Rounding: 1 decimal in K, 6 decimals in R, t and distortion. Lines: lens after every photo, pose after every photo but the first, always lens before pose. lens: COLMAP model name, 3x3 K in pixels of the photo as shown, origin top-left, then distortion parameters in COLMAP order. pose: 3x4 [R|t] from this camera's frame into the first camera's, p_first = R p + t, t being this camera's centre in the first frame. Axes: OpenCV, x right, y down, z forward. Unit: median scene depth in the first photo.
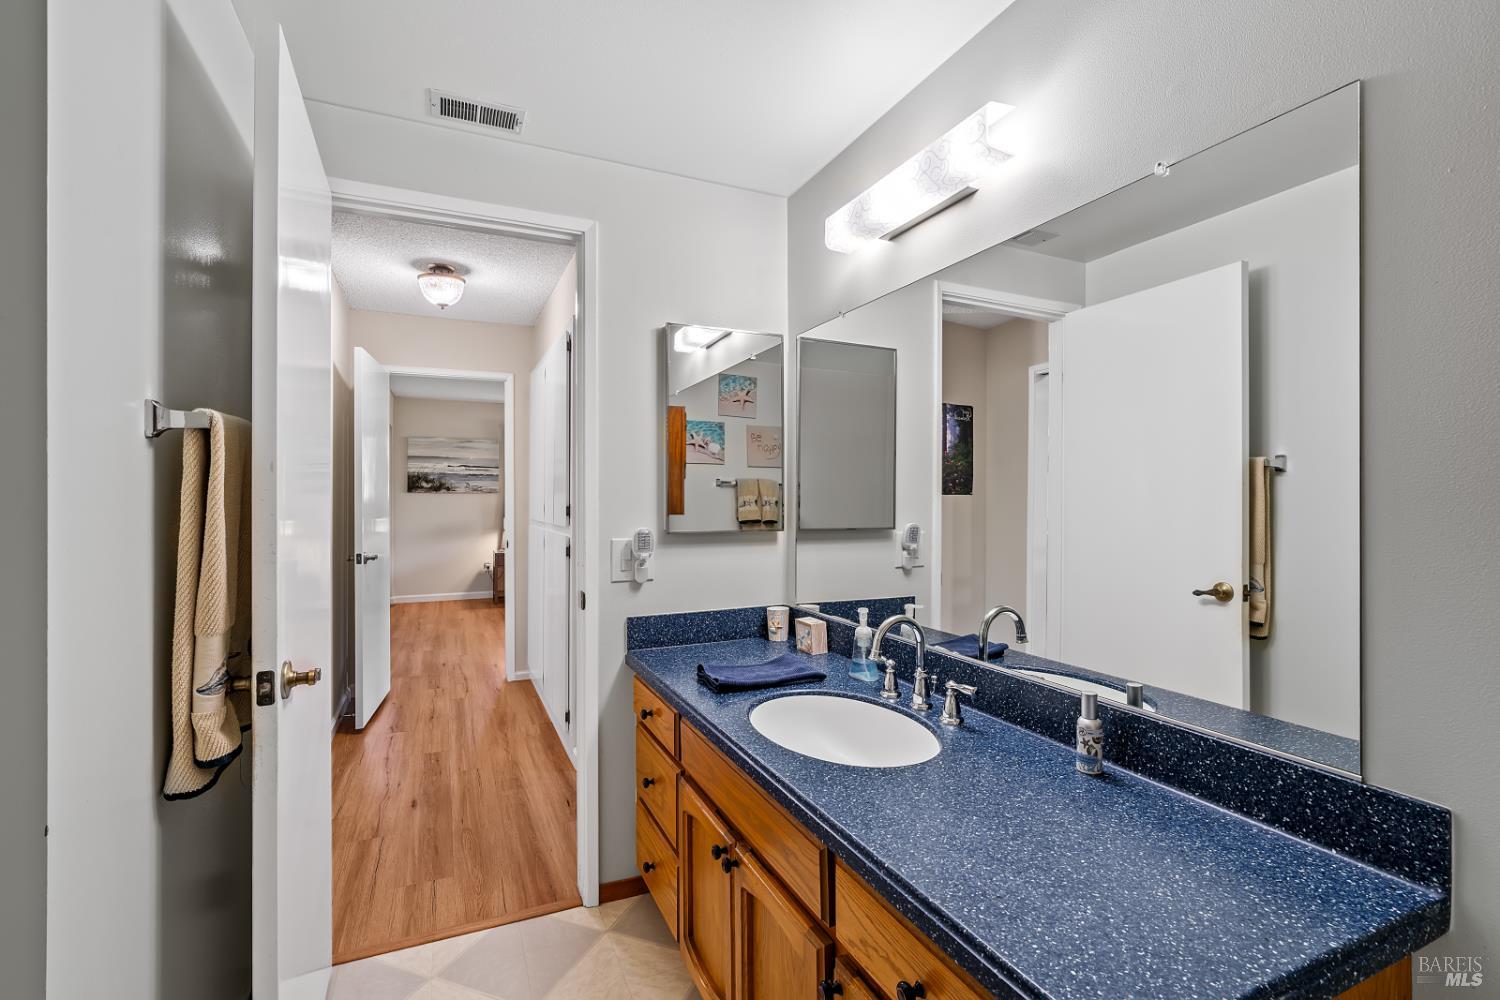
lens RADIAL K [[675.1, 0, 749.5], [0, 675.1, 496.2], [0, 0, 1]] dist [-0.012655, 0.004147]
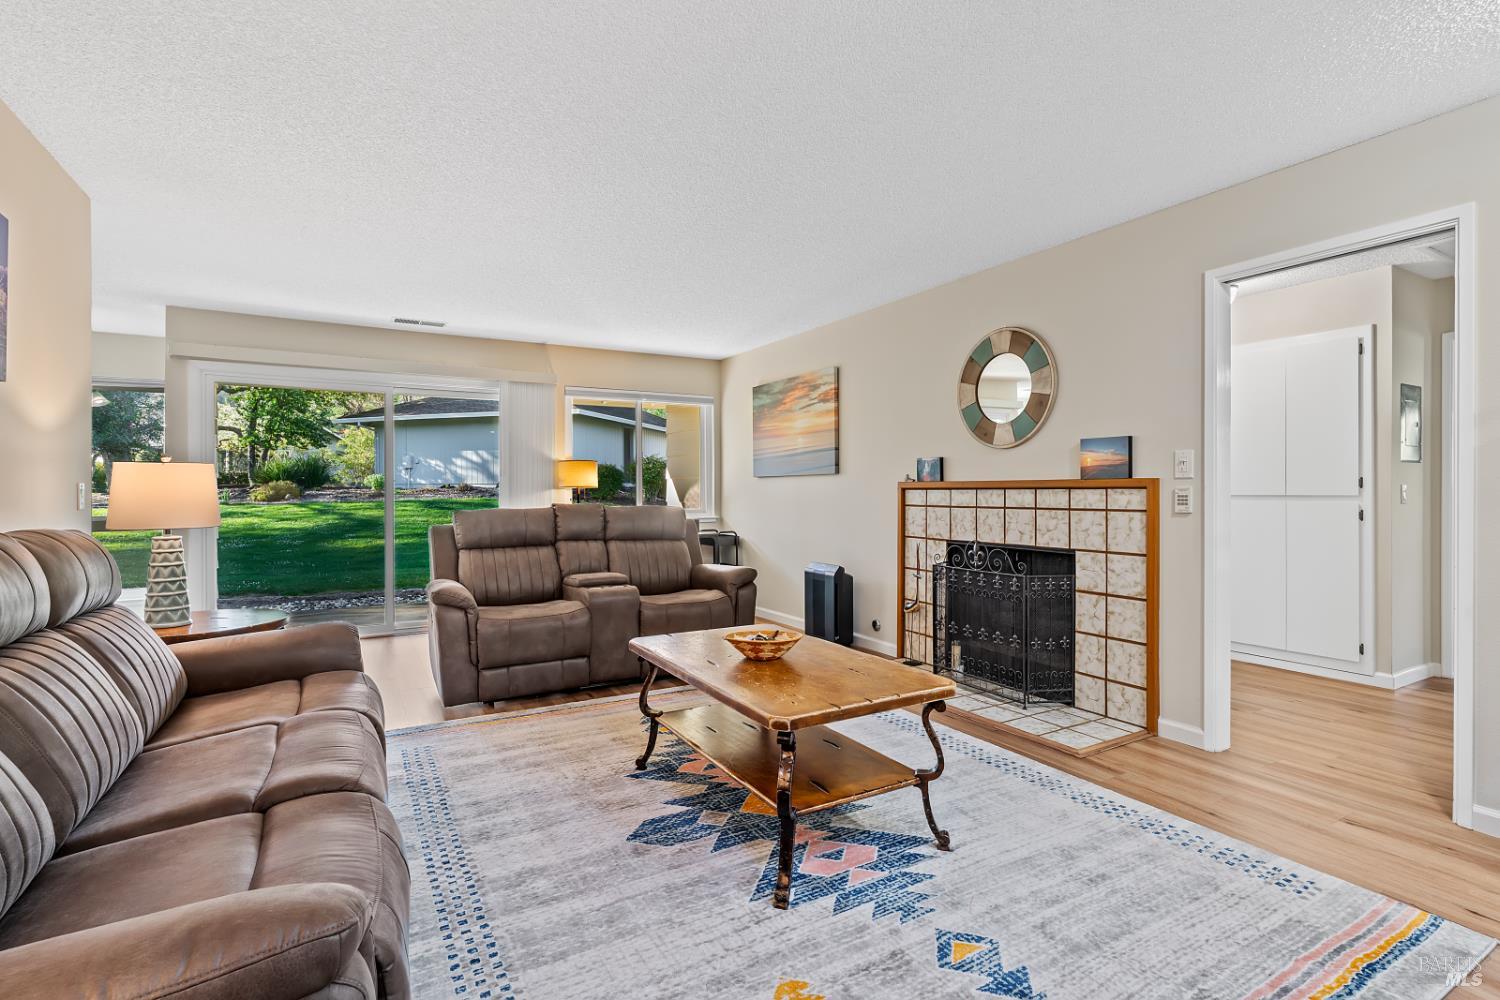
lens RADIAL K [[710.6, 0, 747.1], [0, 710.6, 492.9], [0, 0, 1]] dist [-0.005855, 0.000940]
pose [[0.996147, -0.000449, 0.087704, -0.648743], [0.000109, 0.999992, 0.003876, 0.015529], [-0.087705, -0.003852, 0.996139, -0.084200]]
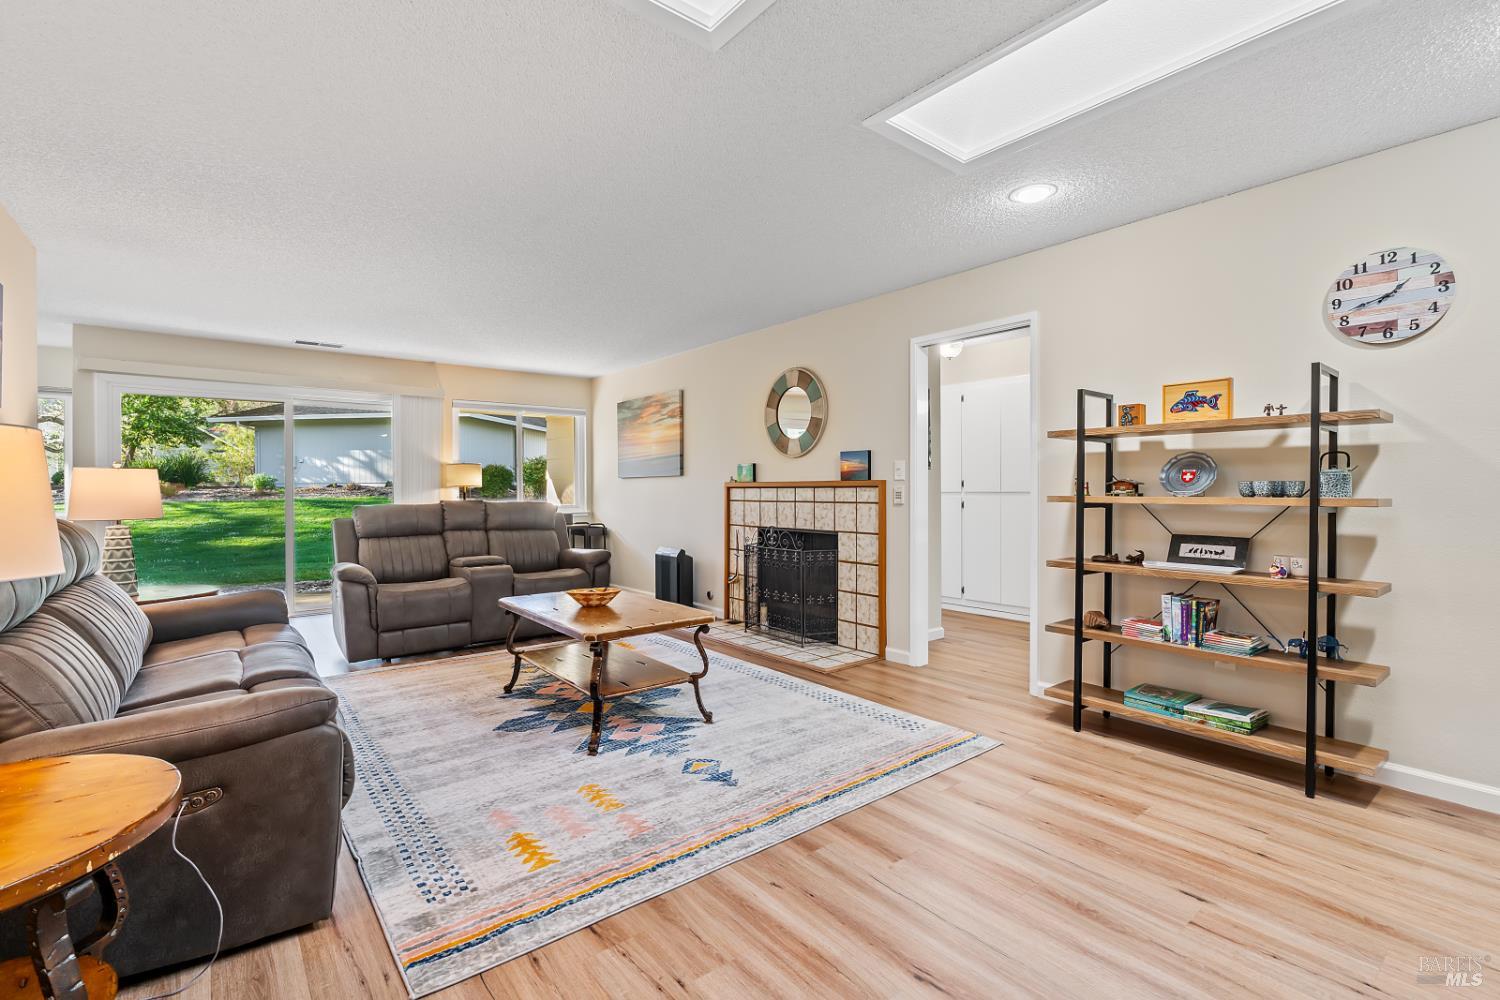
lens RADIAL K [[675.1, 0, 745.7], [0, 675.1, 492.2], [0, 0, 1]] dist [-0.012655, 0.004147]
pose [[0.970831, -0.003057, 0.239745, -0.620279], [0.001836, 0.999984, 0.005316, 0.015493], [-0.239757, -0.004721, 0.970821, -0.222668]]
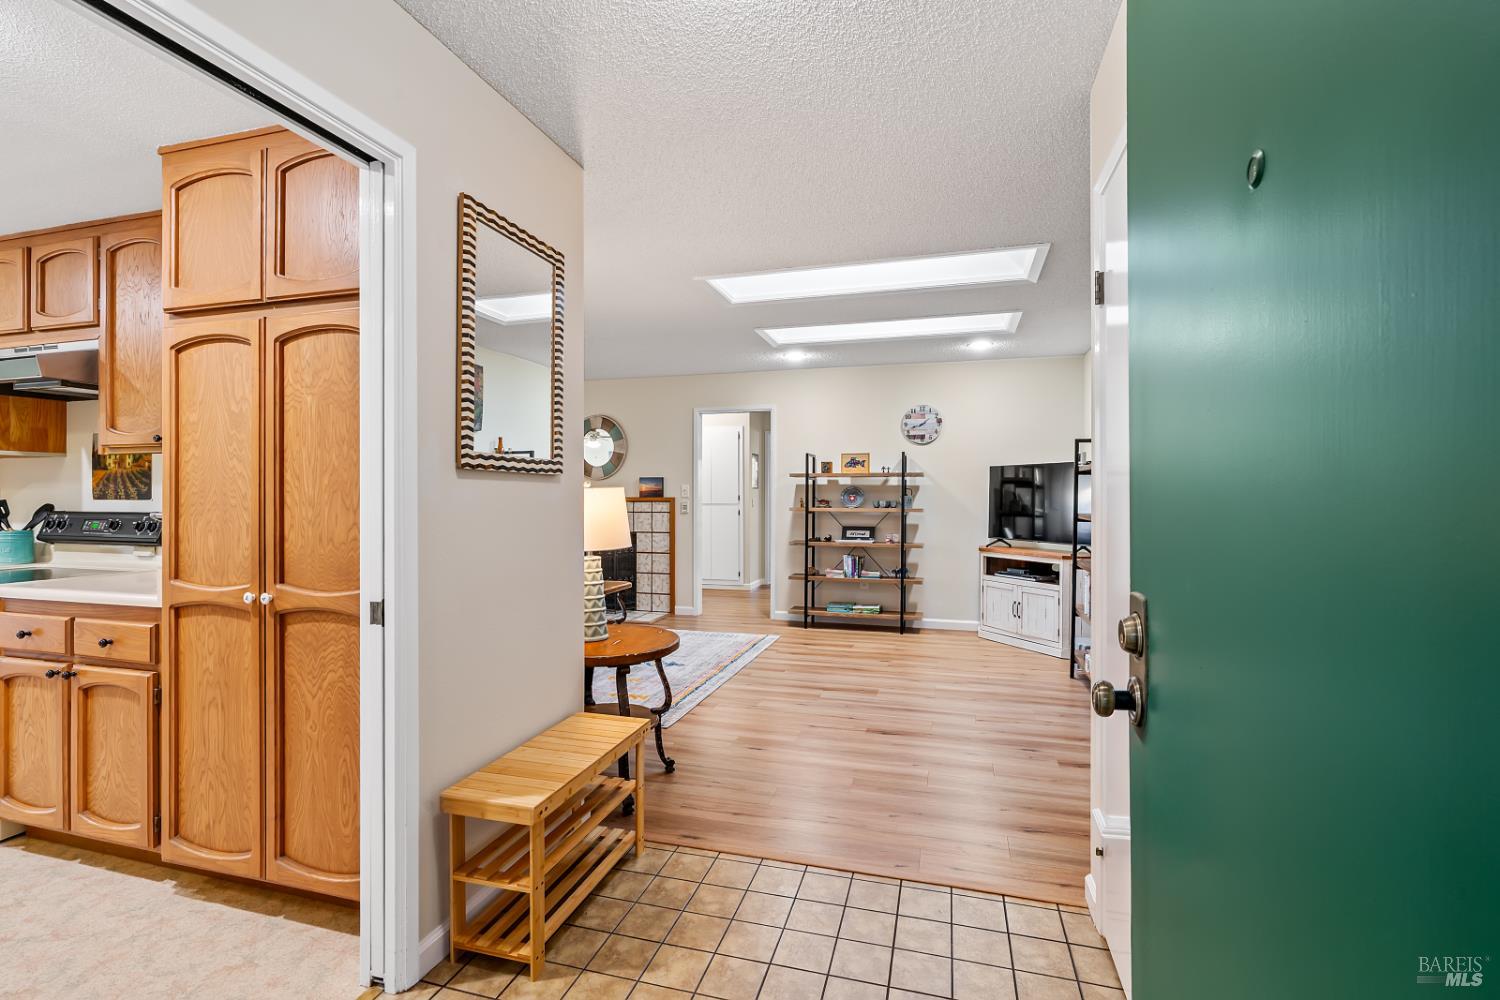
lens RADIAL K [[675.1, 0, 753.9], [0, 675.1, 495.9], [0, 0, 1]] dist [-0.012655, 0.004147]
pose [[0.654317, 0.002117, 0.756217, -0.986009], [-0.001325, 0.999998, -0.001652, 0.007480], [-0.756219, 0.000079, 0.654319, -0.356562]]
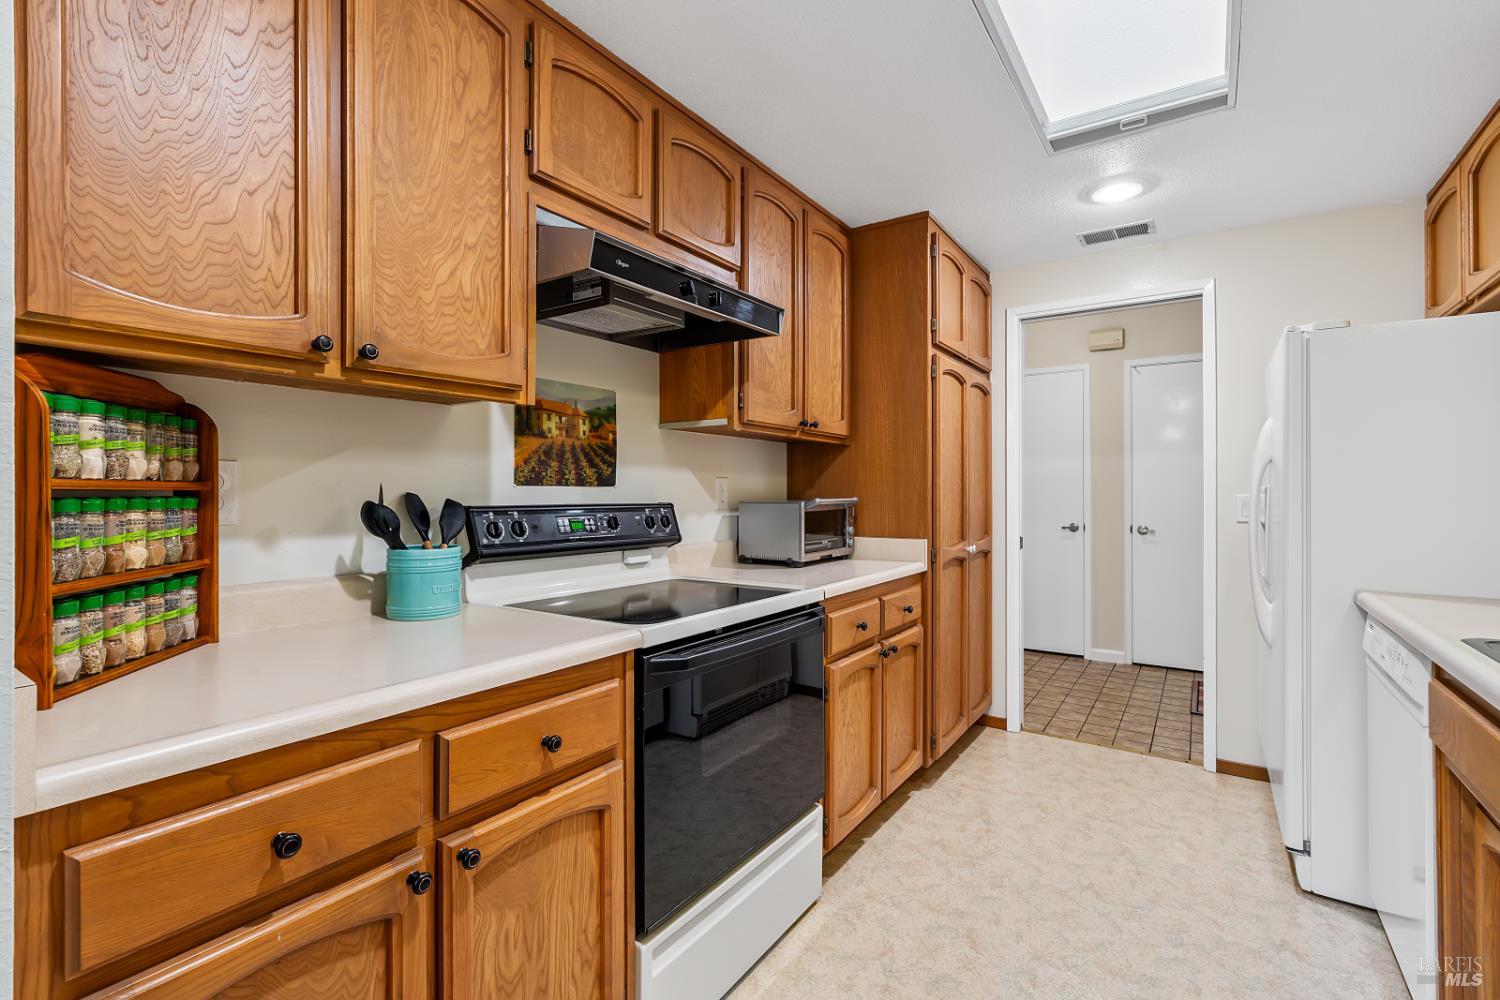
lens RADIAL K [[675.1, 0, 750.1], [0, 675.1, 486.1], [0, 0, 1]] dist [-0.012655, 0.004147]
pose [[-0.505129, 0.004243, 0.863033, -1.195477], [-0.001582, 0.999982, -0.005843, 0.011103], [-0.863042, -0.004317, -0.505113, 0.265439]]
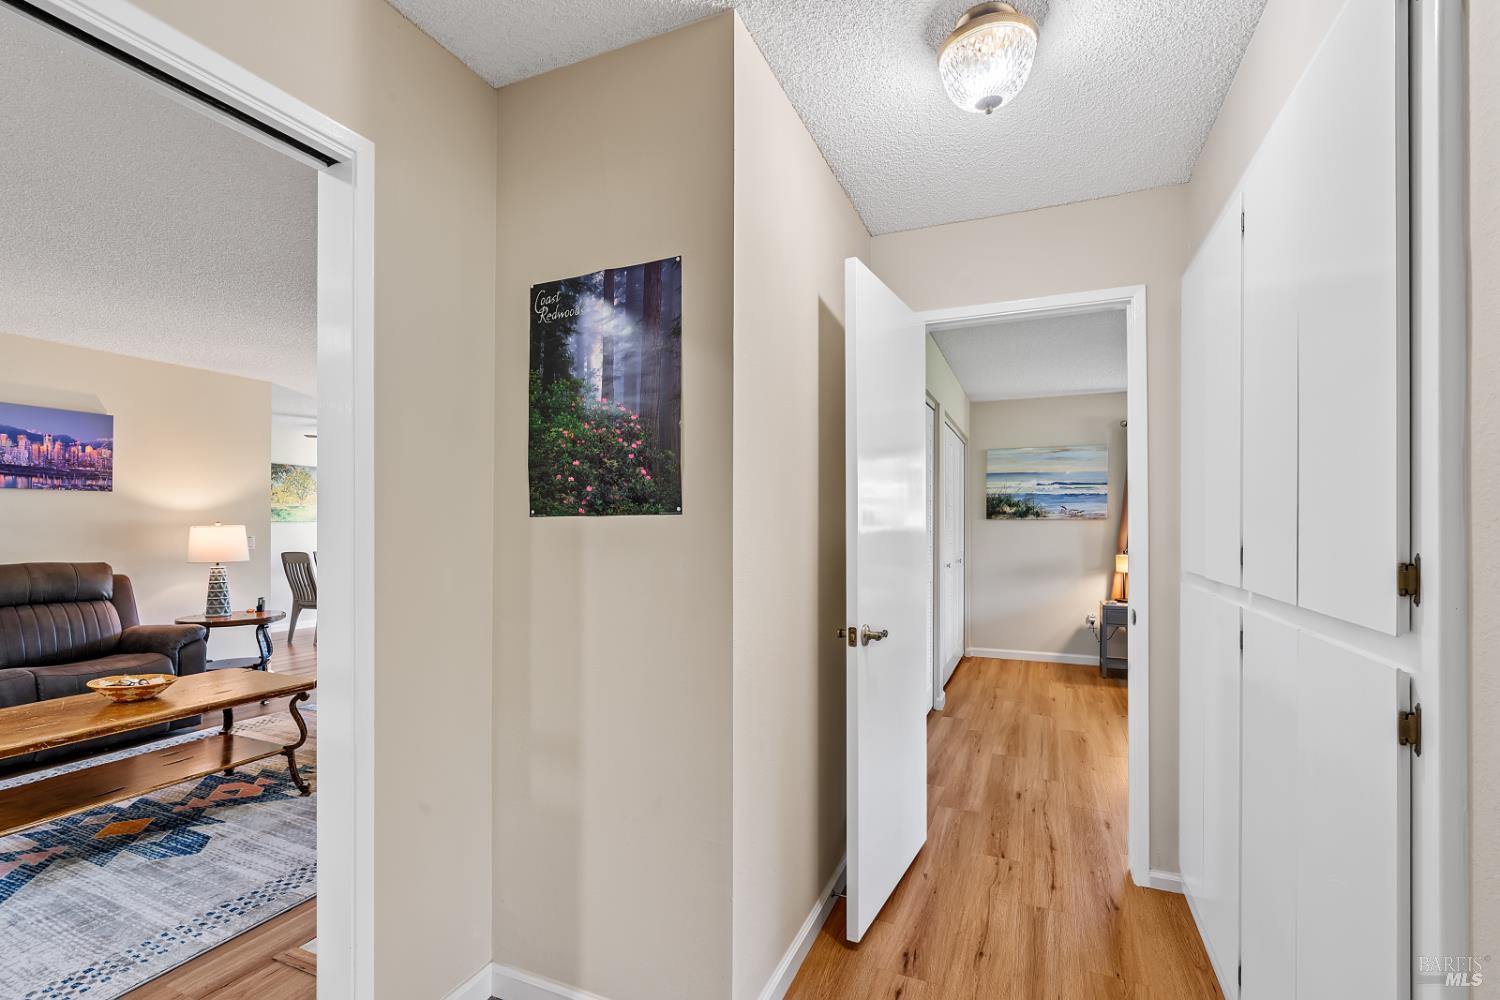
lens RADIAL K [[675.1, 0, 744.8], [0, 675.1, 522.0], [0, 0, 1]] dist [-0.012655, 0.004147]
pose [[0.663855, -0.002367, -0.747857, -0.105337], [0.000494, 0.999996, -0.002727, -0.000364], [0.747861, 0.001441, 0.663854, 0.267010]]
